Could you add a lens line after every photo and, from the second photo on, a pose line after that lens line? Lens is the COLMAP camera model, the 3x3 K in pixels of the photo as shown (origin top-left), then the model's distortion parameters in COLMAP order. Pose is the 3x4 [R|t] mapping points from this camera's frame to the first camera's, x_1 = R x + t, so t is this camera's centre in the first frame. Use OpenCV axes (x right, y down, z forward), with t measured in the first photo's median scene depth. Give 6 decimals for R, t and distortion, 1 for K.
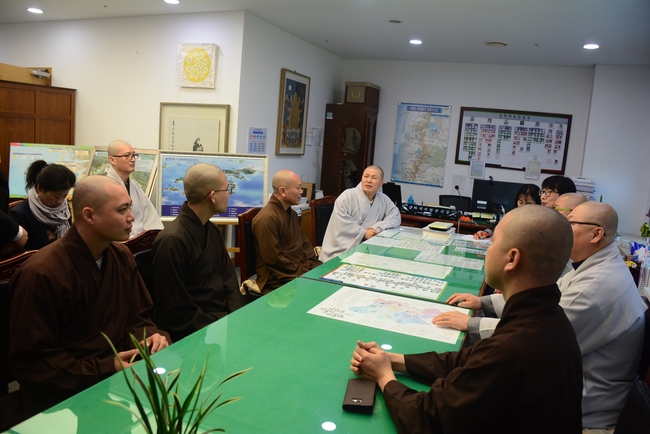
lens RADIAL K [[497.1, 0, 325.0], [0, 497.1, 217.0], [0, 0, 1]] dist [-0.154346, 0.094921]
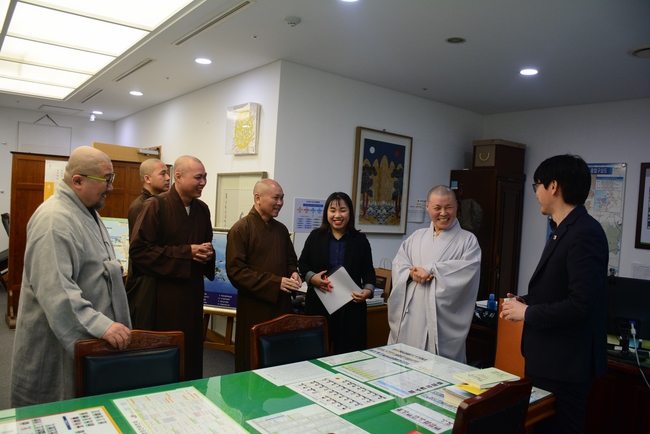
lens RADIAL K [[497.1, 0, 325.0], [0, 497.1, 217.0], [0, 0, 1]] dist [-0.154346, 0.094921]
pose [[0.869858, -0.011920, -0.493158, 0.255830], [-0.071302, 0.986172, -0.149603, -0.028728], [0.488122, 0.165297, 0.856979, 0.284728]]
